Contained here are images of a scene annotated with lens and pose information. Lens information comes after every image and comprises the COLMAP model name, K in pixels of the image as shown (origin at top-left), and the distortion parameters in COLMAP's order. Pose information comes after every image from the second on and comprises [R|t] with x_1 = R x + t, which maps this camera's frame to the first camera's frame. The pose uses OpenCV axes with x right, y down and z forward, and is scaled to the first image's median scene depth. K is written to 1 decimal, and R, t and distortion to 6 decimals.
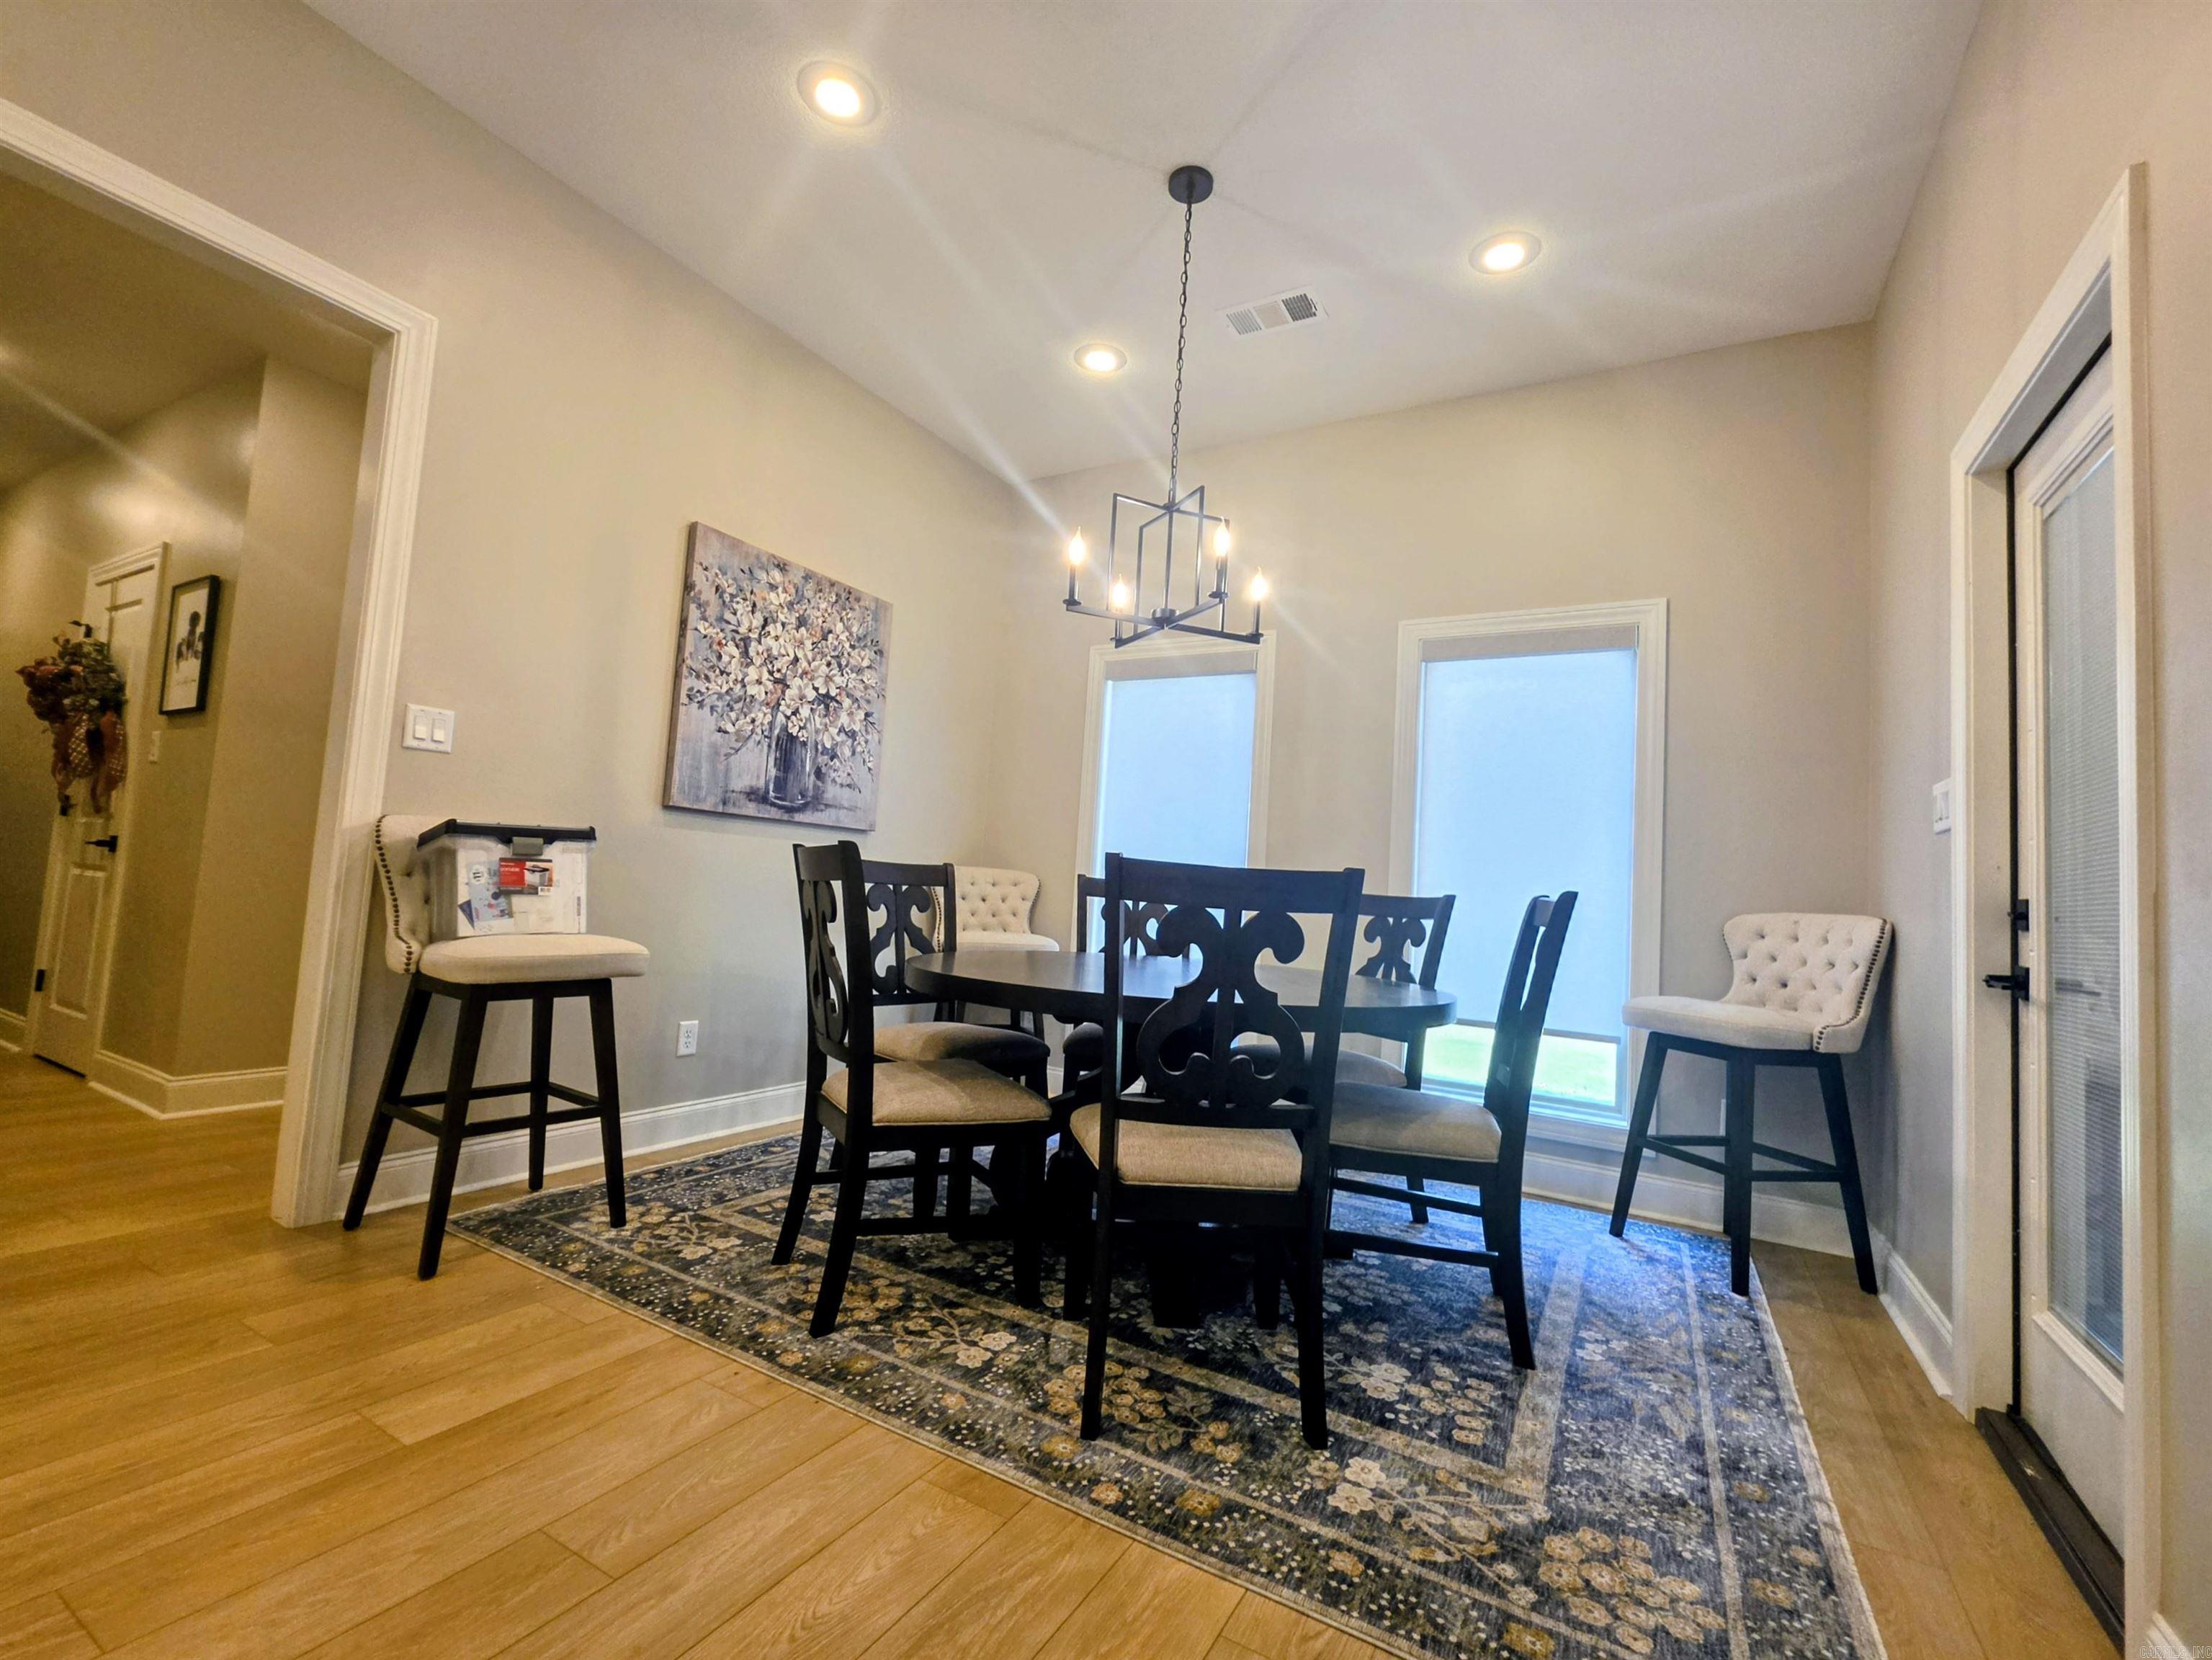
lens RADIAL K [[959.9, 0, 1102.4], [0, 959.9, 826.1], [0, 0, 1]] dist [-0.001085, -0.000233]
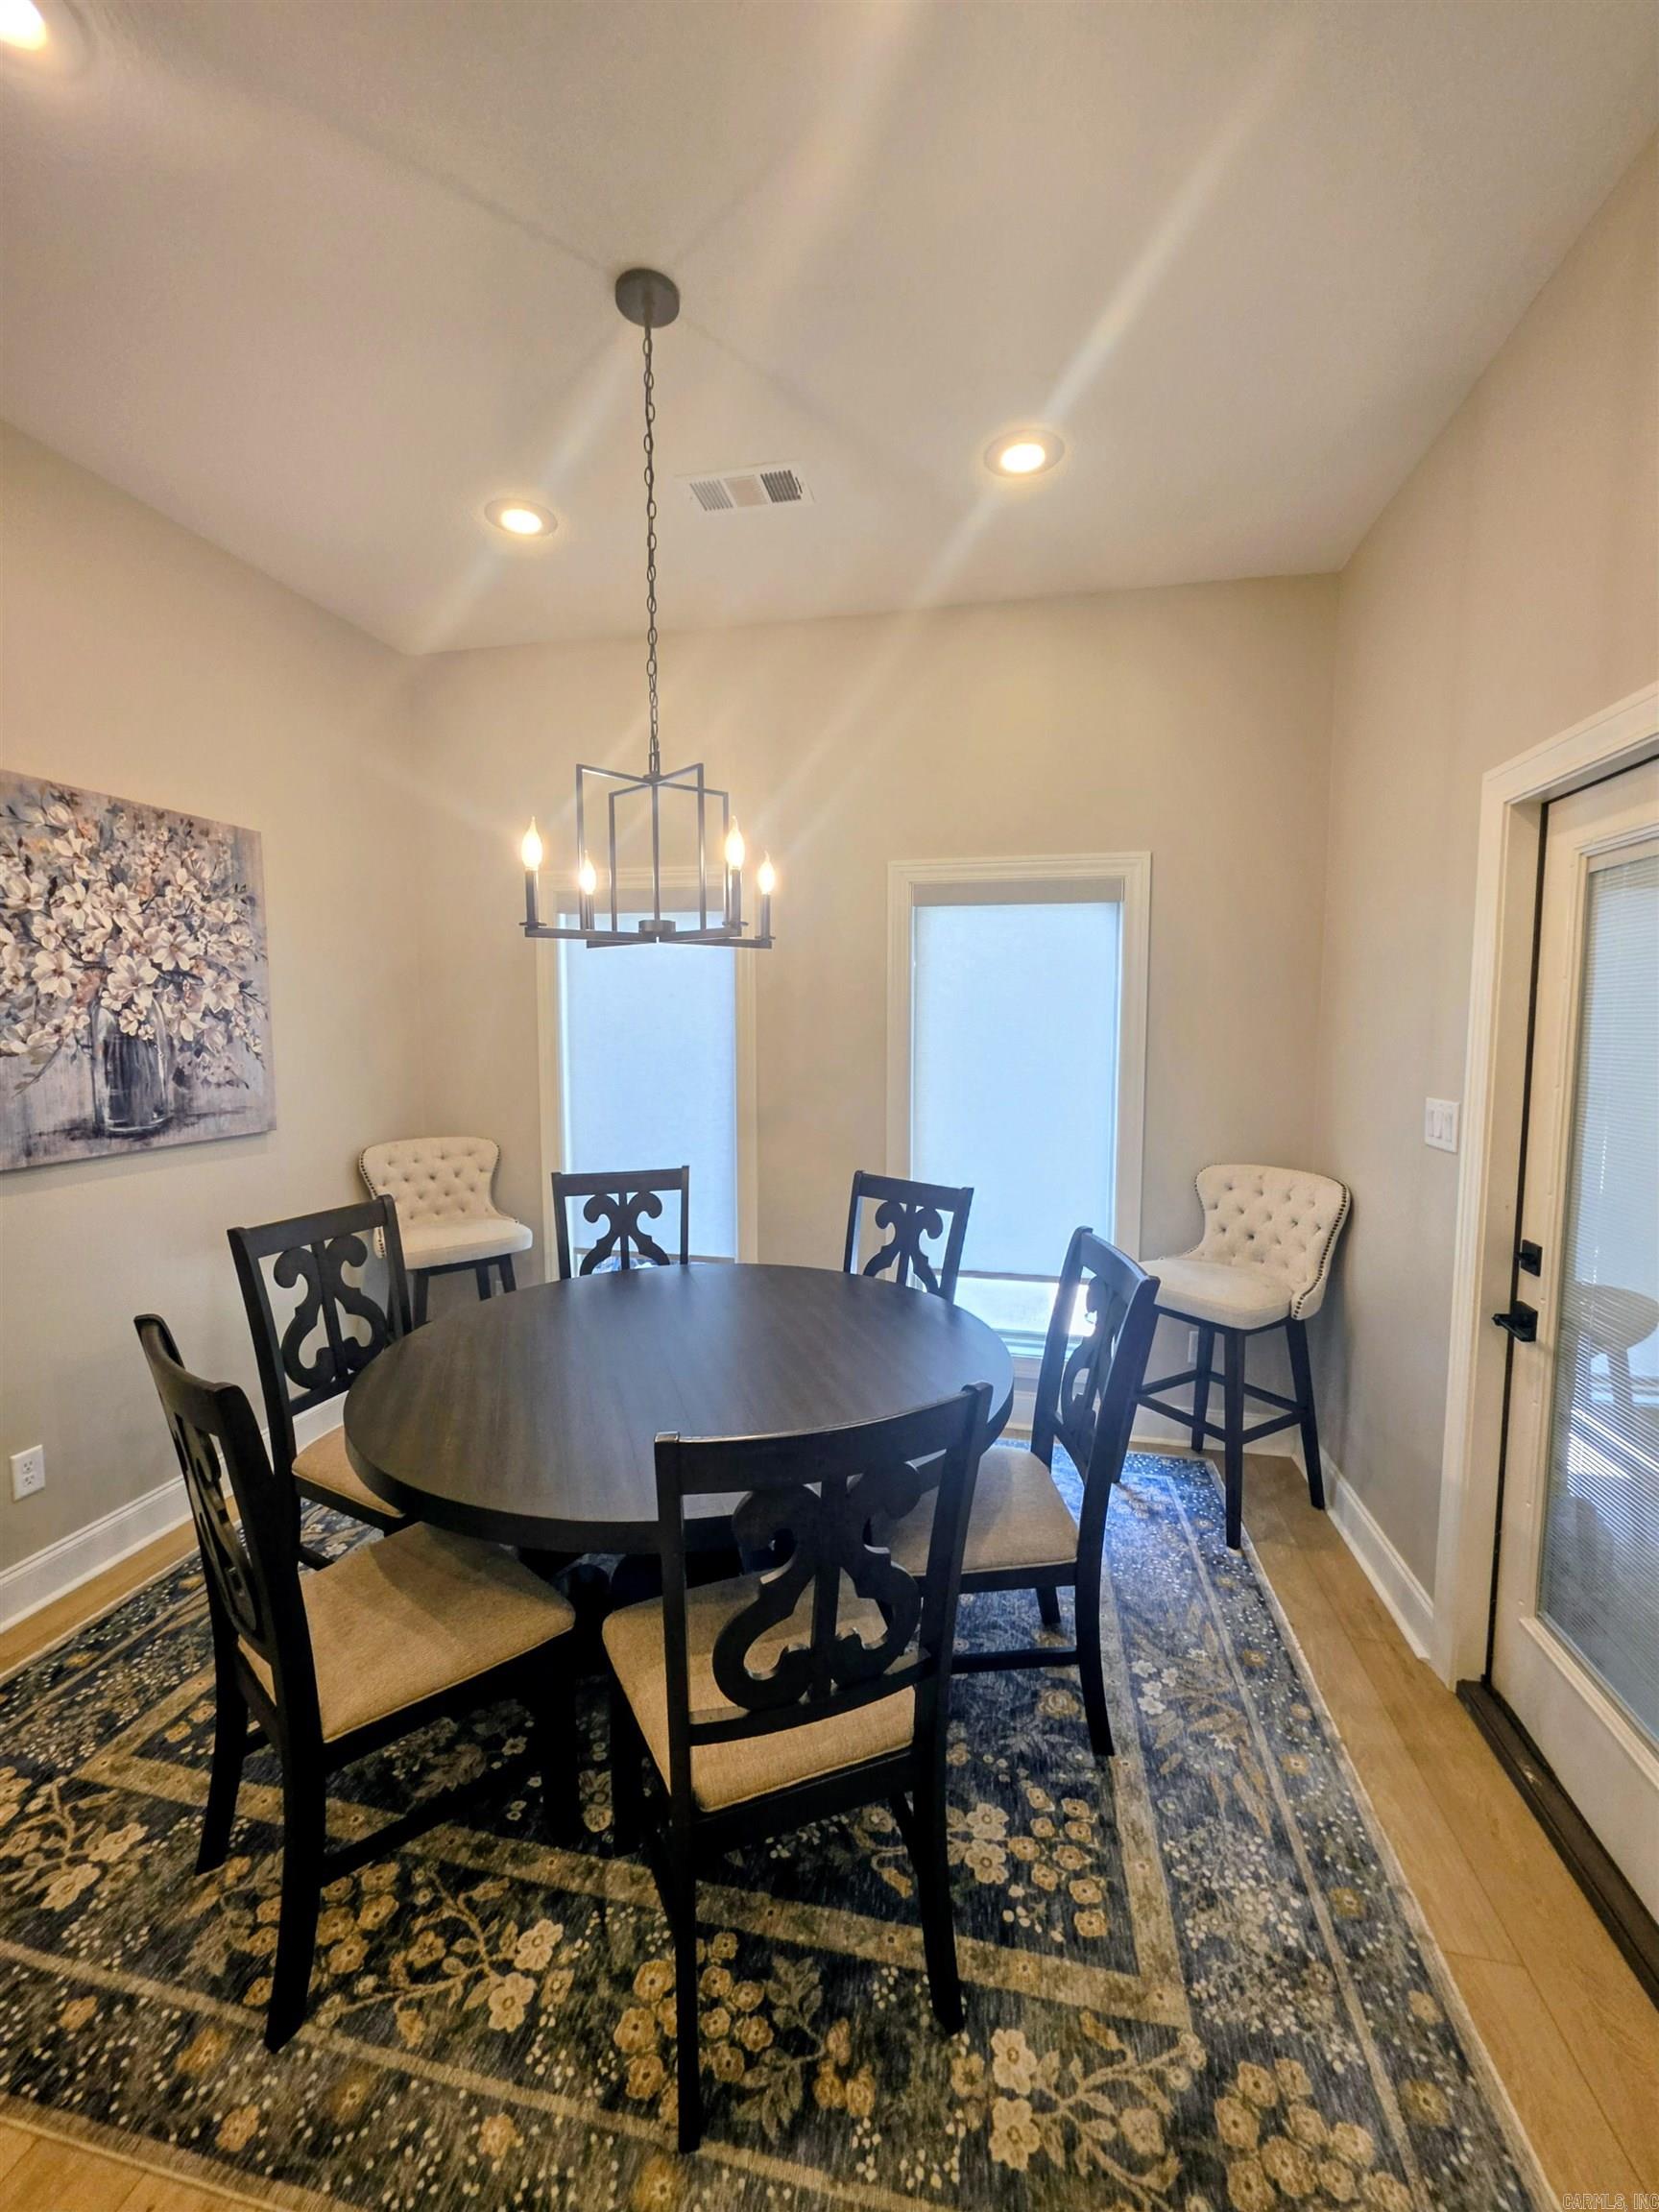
lens RADIAL K [[885.6, 0, 830.8], [0, 885.6, 1095.3], [0, 0, 1]] dist [-0.001141, -0.000013]
pose [[0.949505, -0.088593, 0.300985, -0.028215], [0.037107, 0.984283, 0.172656, -0.198901], [-0.311550, -0.152769, 0.937869, 0.258113]]
